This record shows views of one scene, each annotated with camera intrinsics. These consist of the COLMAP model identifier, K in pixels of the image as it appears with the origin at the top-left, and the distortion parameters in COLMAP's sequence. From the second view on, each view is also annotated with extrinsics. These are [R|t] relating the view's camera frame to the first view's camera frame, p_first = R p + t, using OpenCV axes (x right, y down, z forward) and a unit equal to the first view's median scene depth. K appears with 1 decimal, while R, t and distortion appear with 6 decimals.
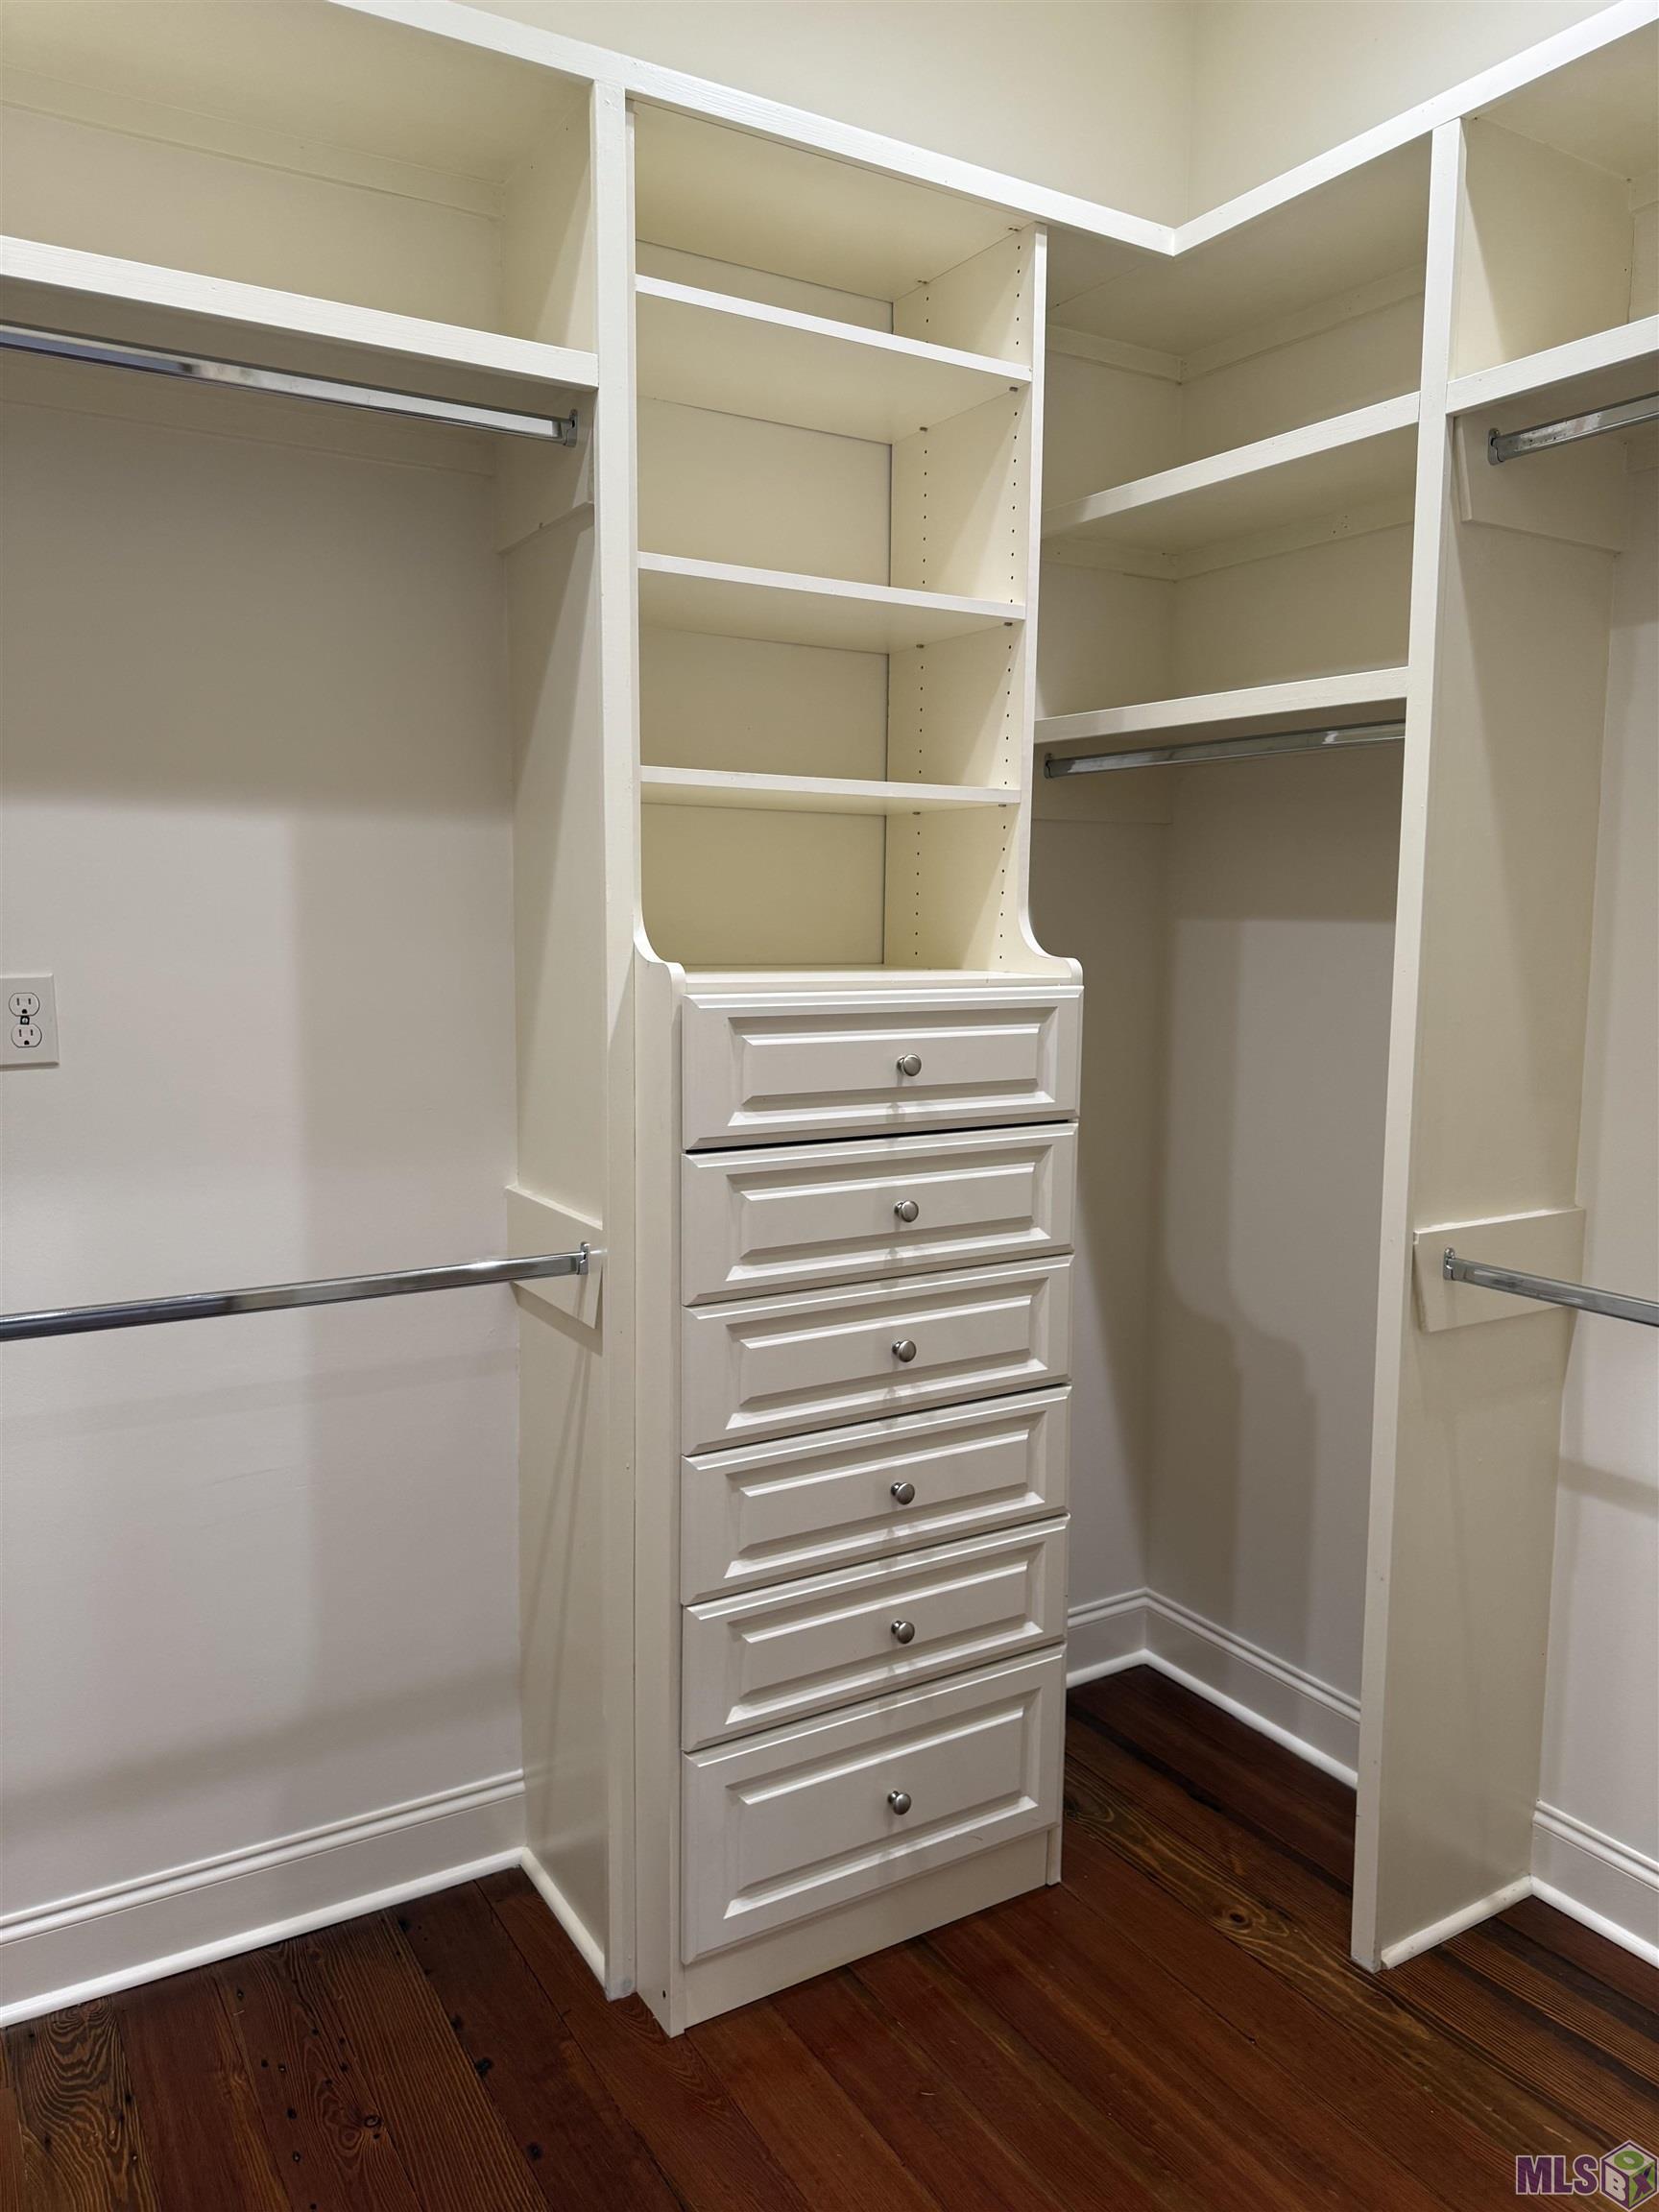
lens RADIAL K [[1572.2, 0, 830.9], [0, 1572.2, 1103.0], [0, 0, 1]] dist [-0.004343, -0.002402]
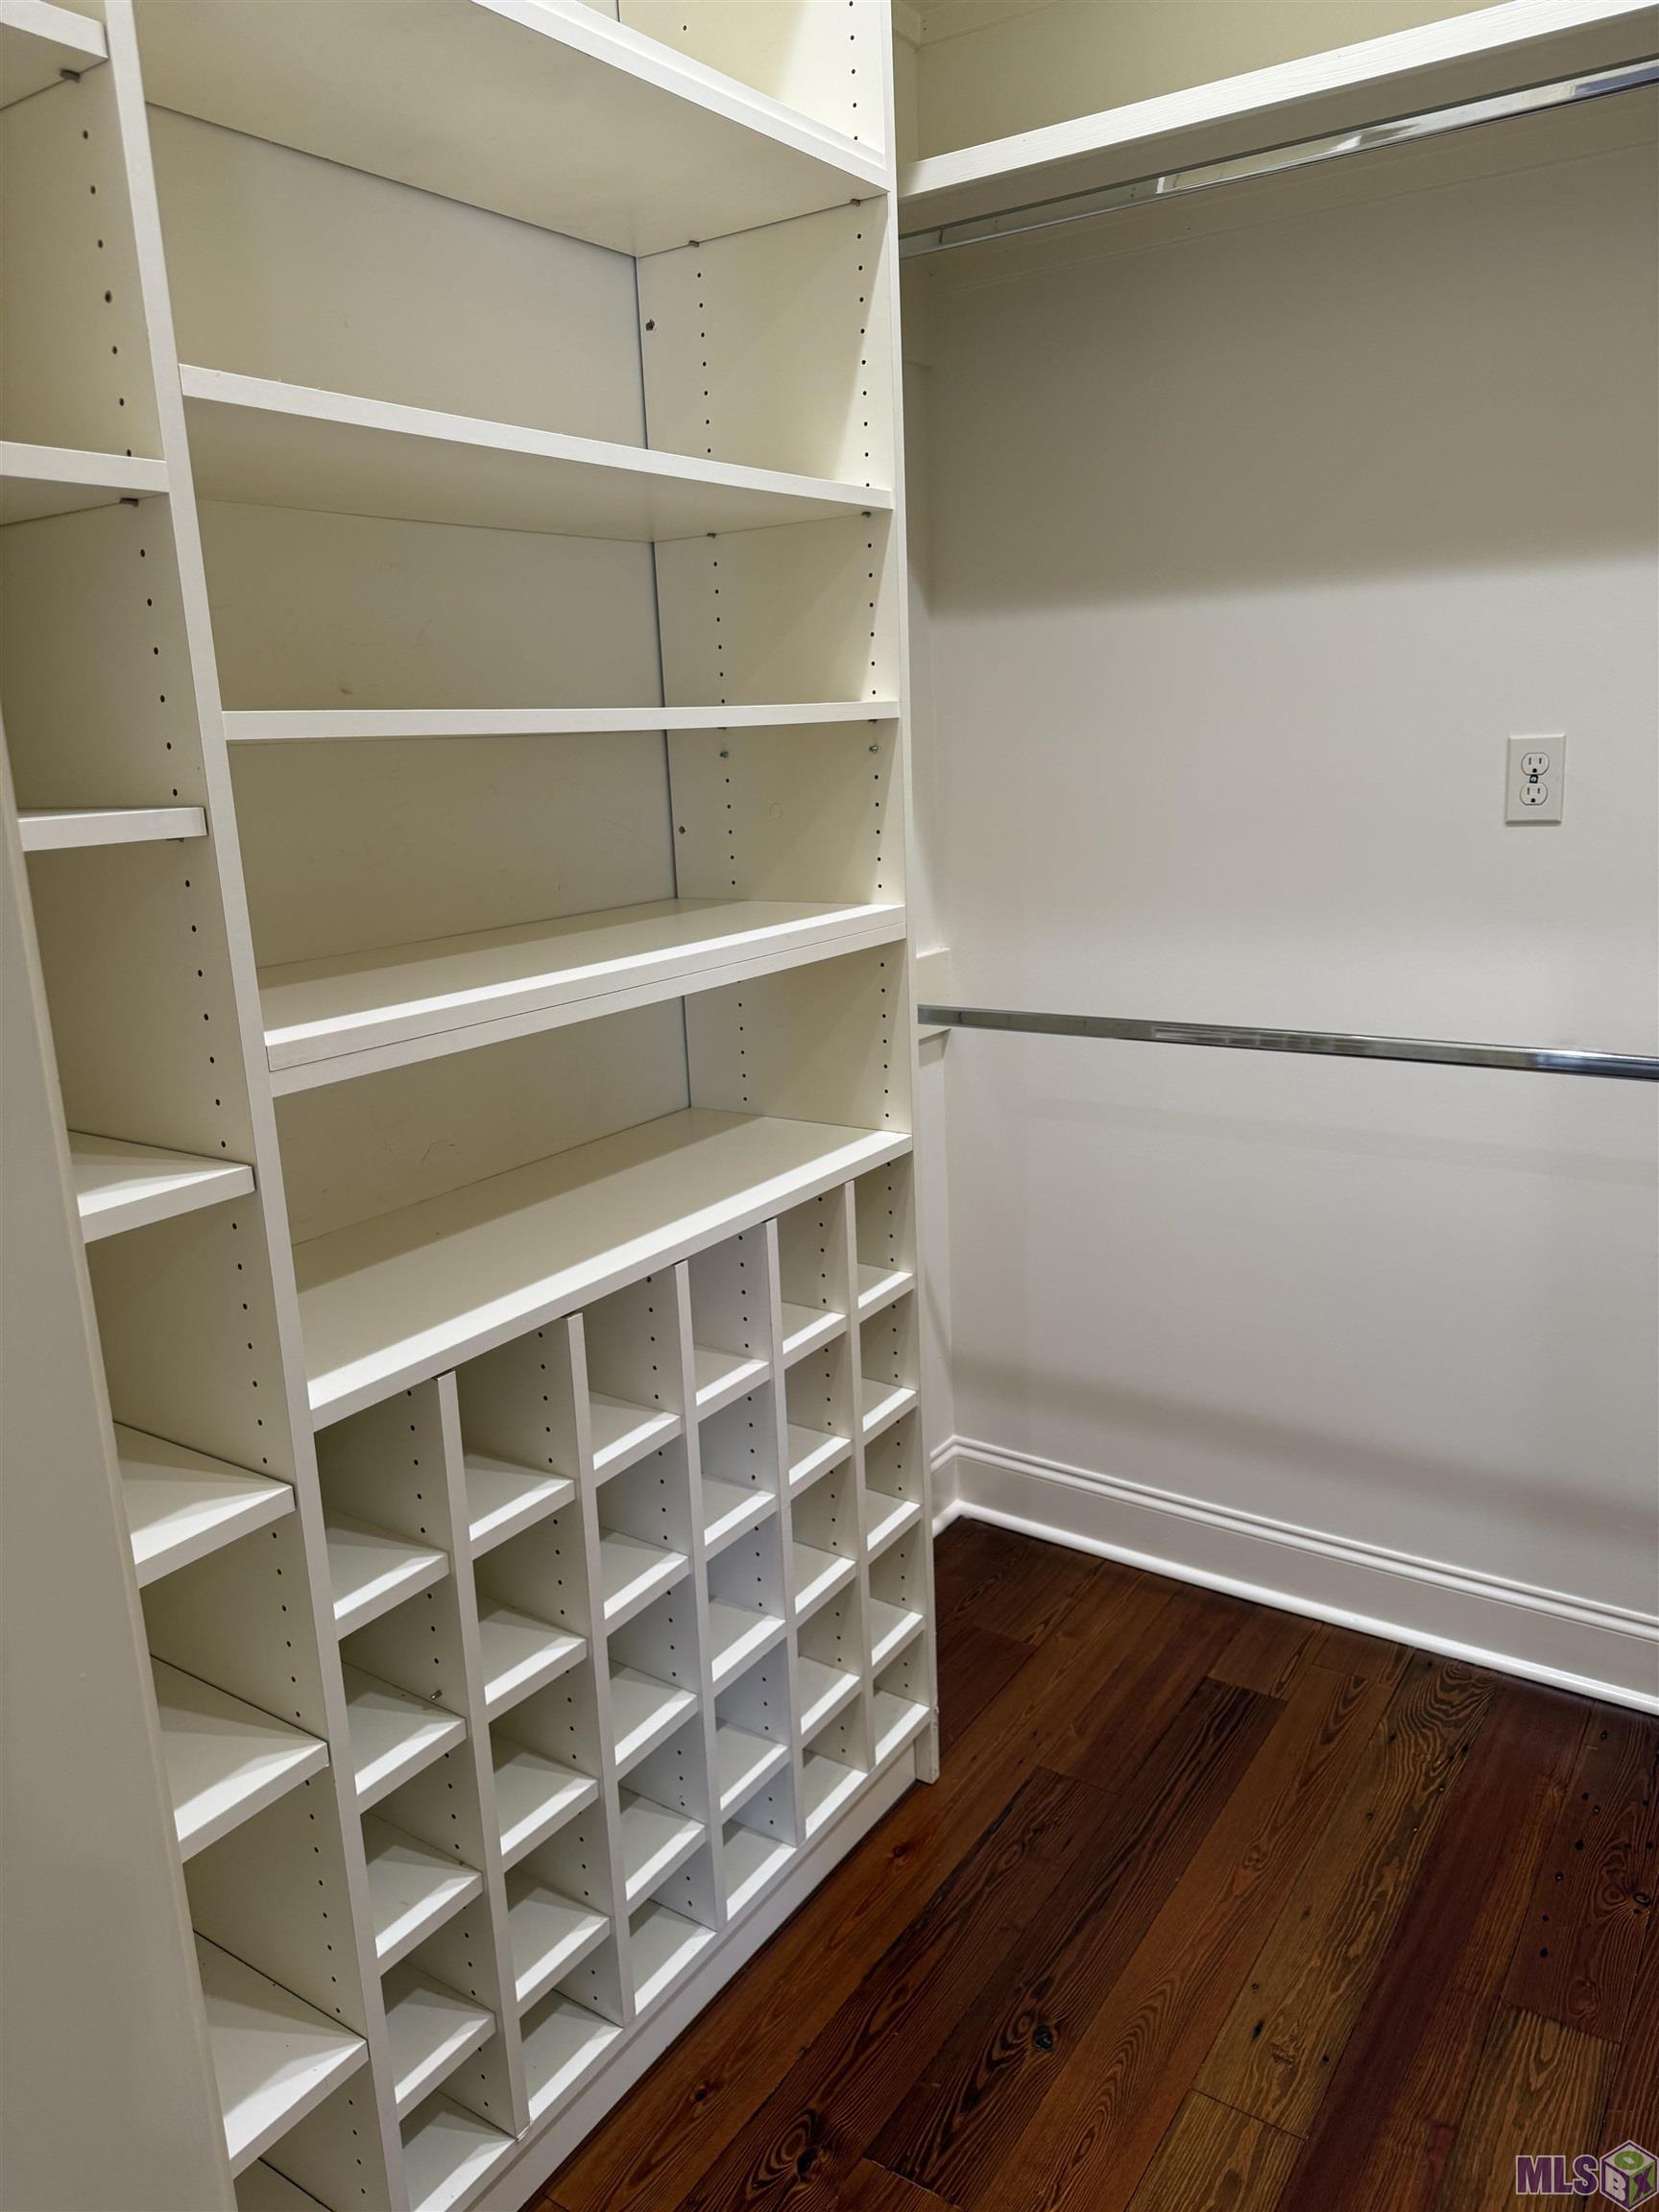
lens RADIAL K [[1572.2, 0, 836.1], [0, 1572.2, 1104.1], [0, 0, 1]] dist [-0.004343, -0.002402]
pose [[0.420449, 0.188887, -0.887437, 0.278290], [-0.068130, 0.981901, 0.176715, 0.008125], [0.904755, -0.013838, 0.425708, 0.111188]]
